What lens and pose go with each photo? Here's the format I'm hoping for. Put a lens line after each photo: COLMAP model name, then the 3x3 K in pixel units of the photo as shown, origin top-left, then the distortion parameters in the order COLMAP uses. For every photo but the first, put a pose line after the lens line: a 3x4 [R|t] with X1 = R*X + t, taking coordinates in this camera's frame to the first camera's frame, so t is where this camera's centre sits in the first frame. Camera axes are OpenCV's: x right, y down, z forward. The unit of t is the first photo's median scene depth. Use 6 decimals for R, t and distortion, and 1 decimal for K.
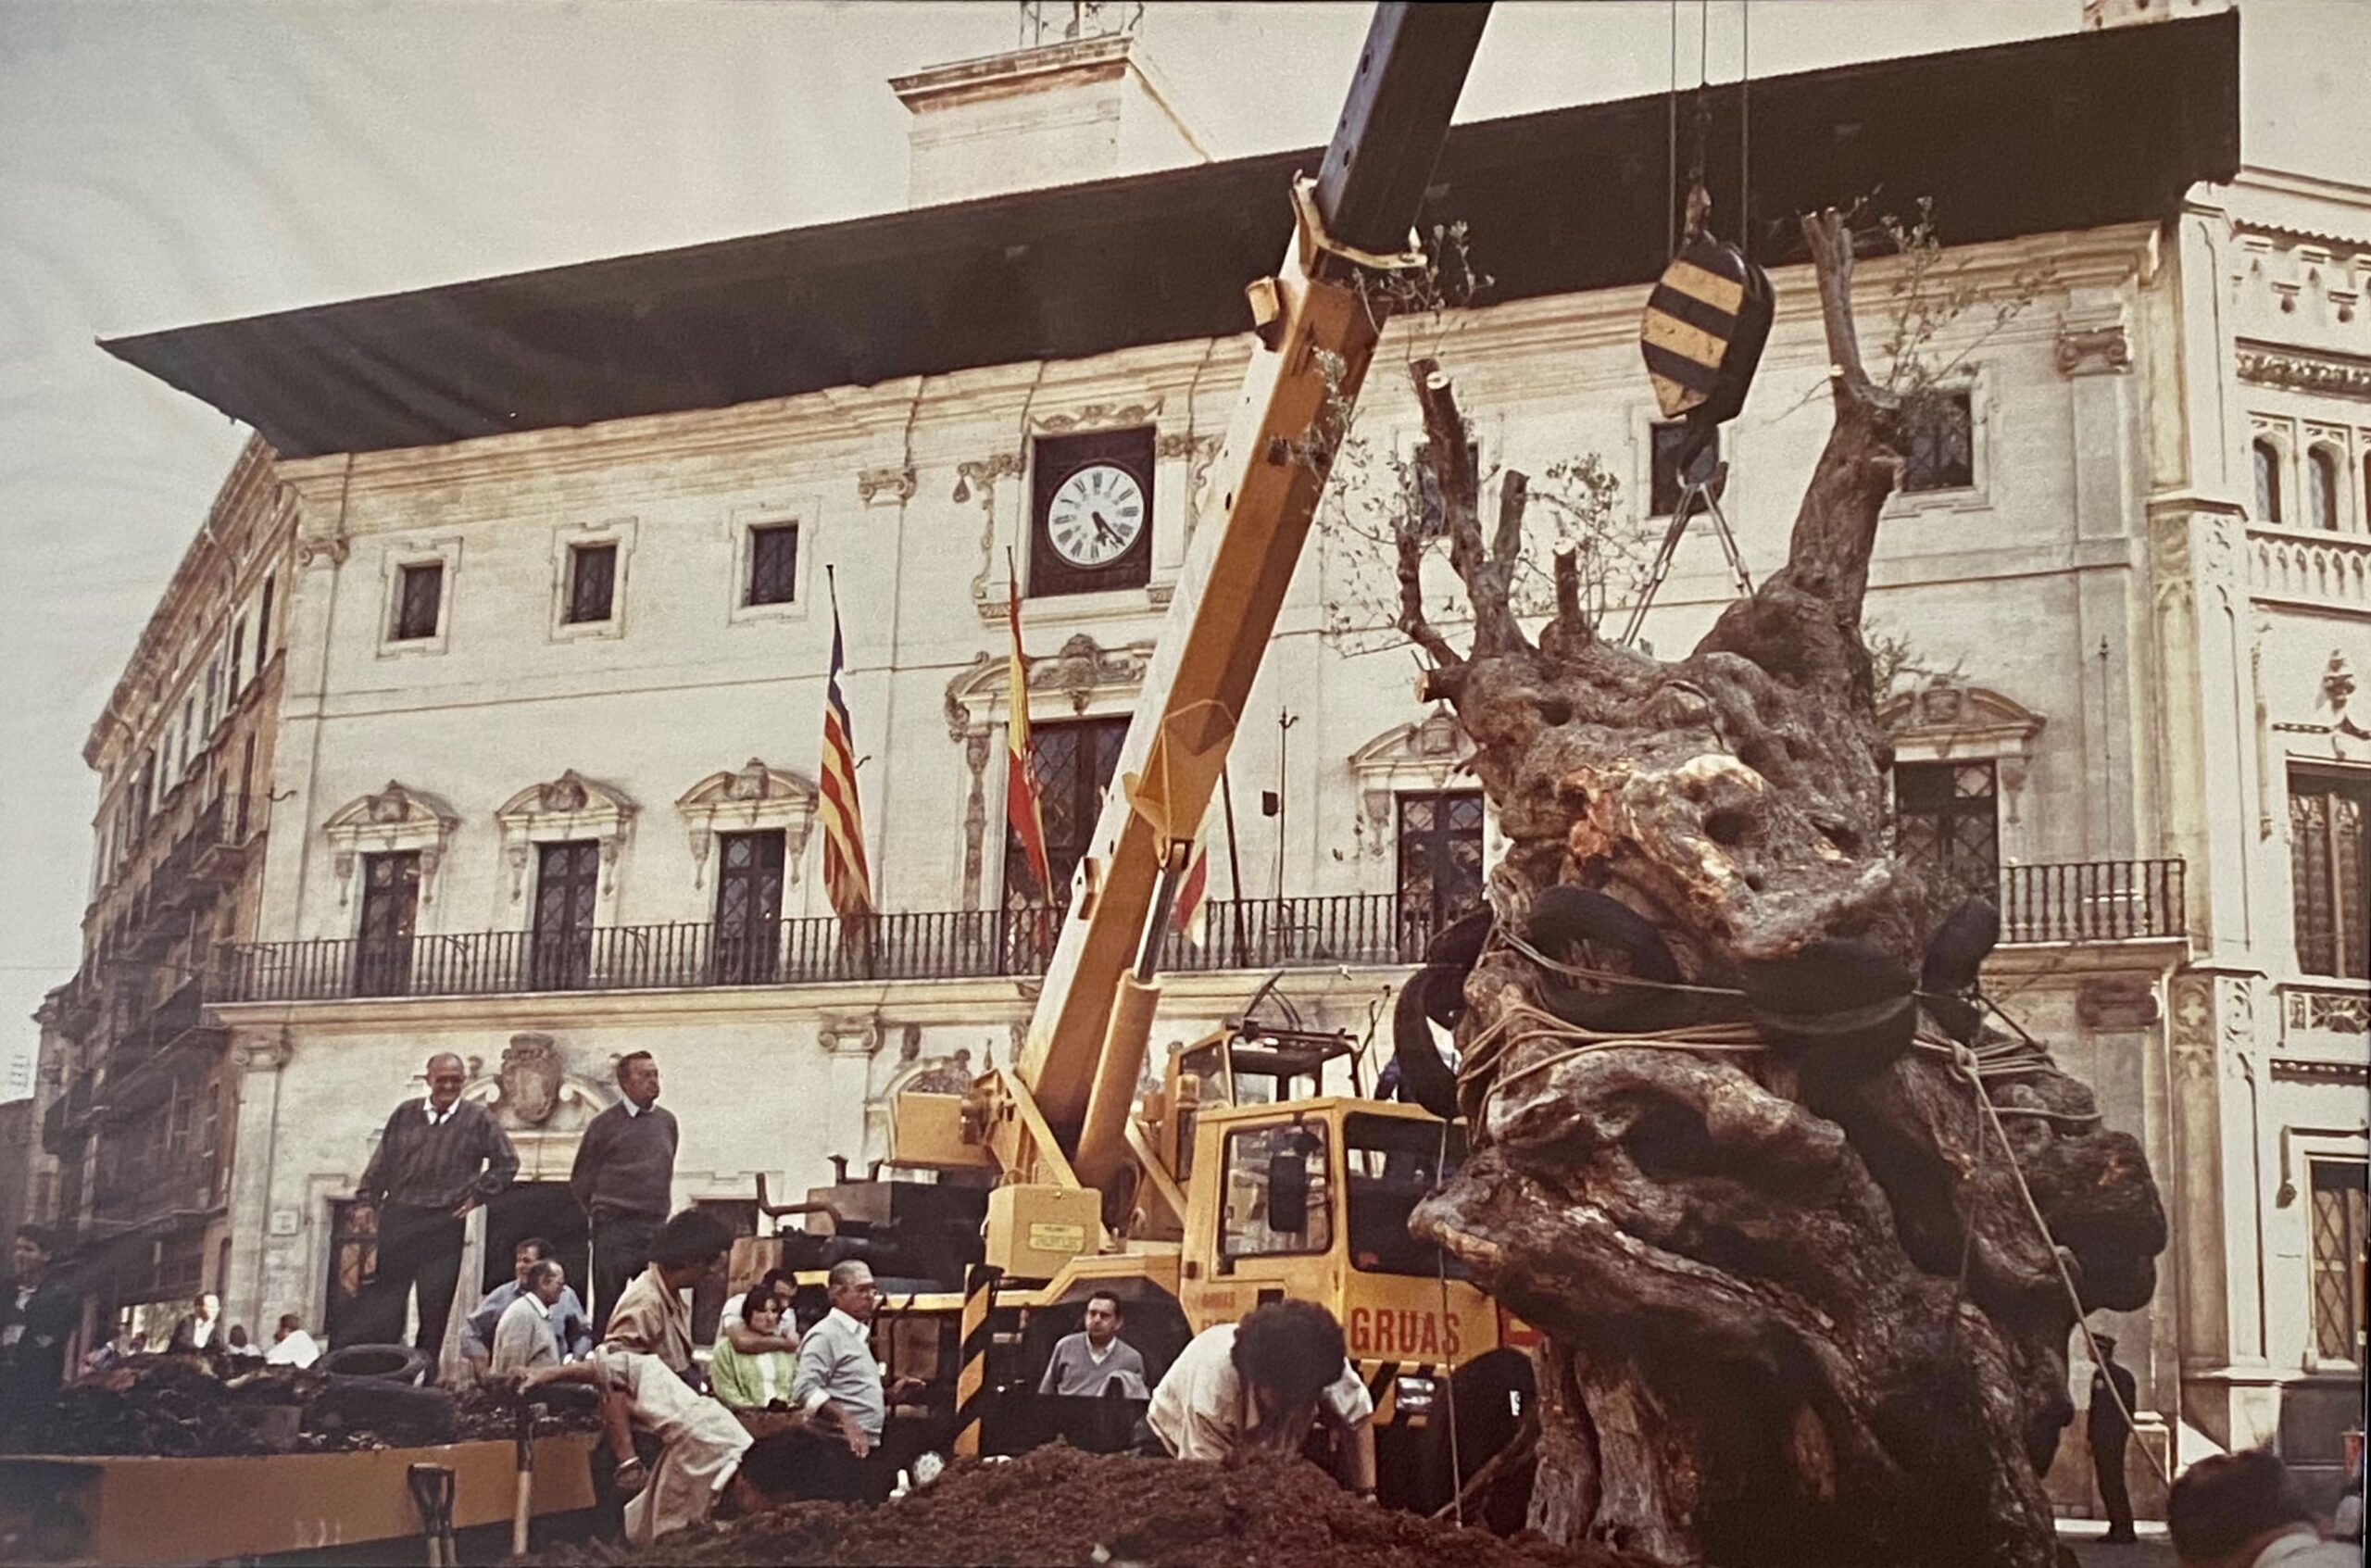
lens RADIAL K [[3257.5, 0, 1255.9], [0, 3257.5, 754.7], [0, 0, 1]] dist [-0.185417, 0.000000]
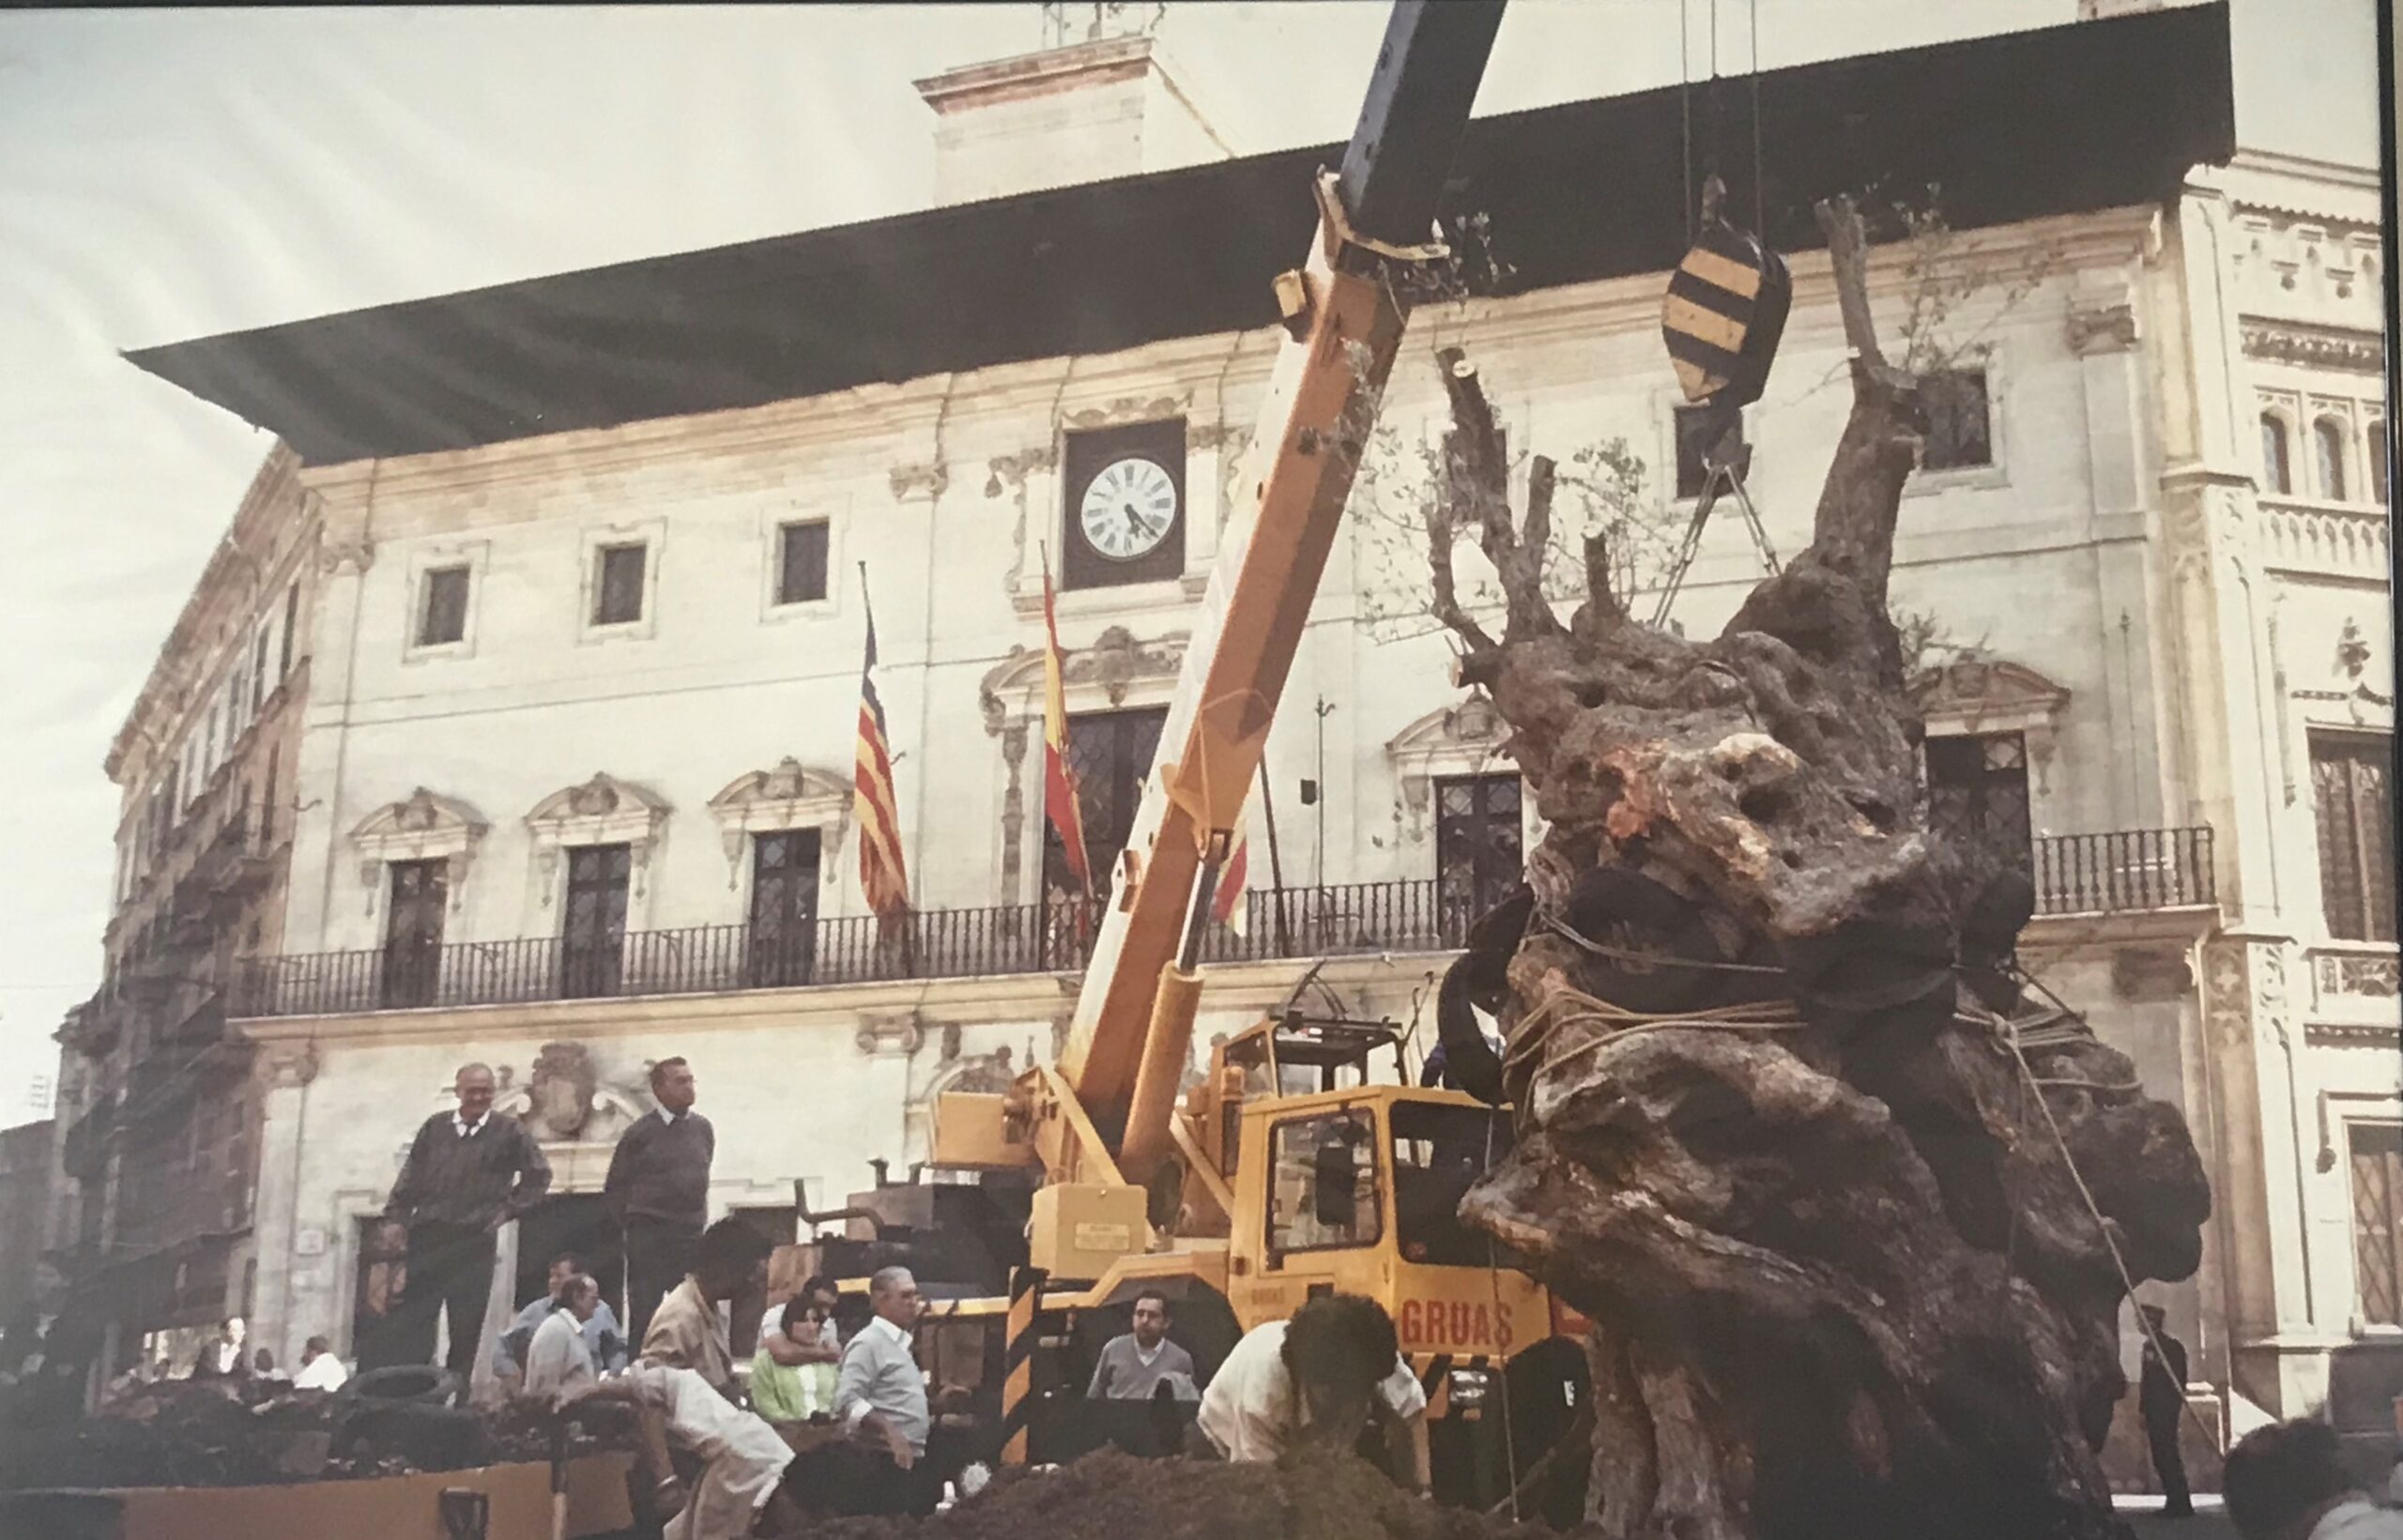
lens RADIAL K [[3863.5, 0, 1199.2], [0, 3863.5, 769.8], [0, 0, 1]] dist [-0.082748, 0.000000]
pose [[0.999358, -0.020850, -0.029133, 0.005565], [0.021046, 0.999758, 0.006420, 0.000153], [0.028992, -0.007029, 0.999555, -0.188979]]
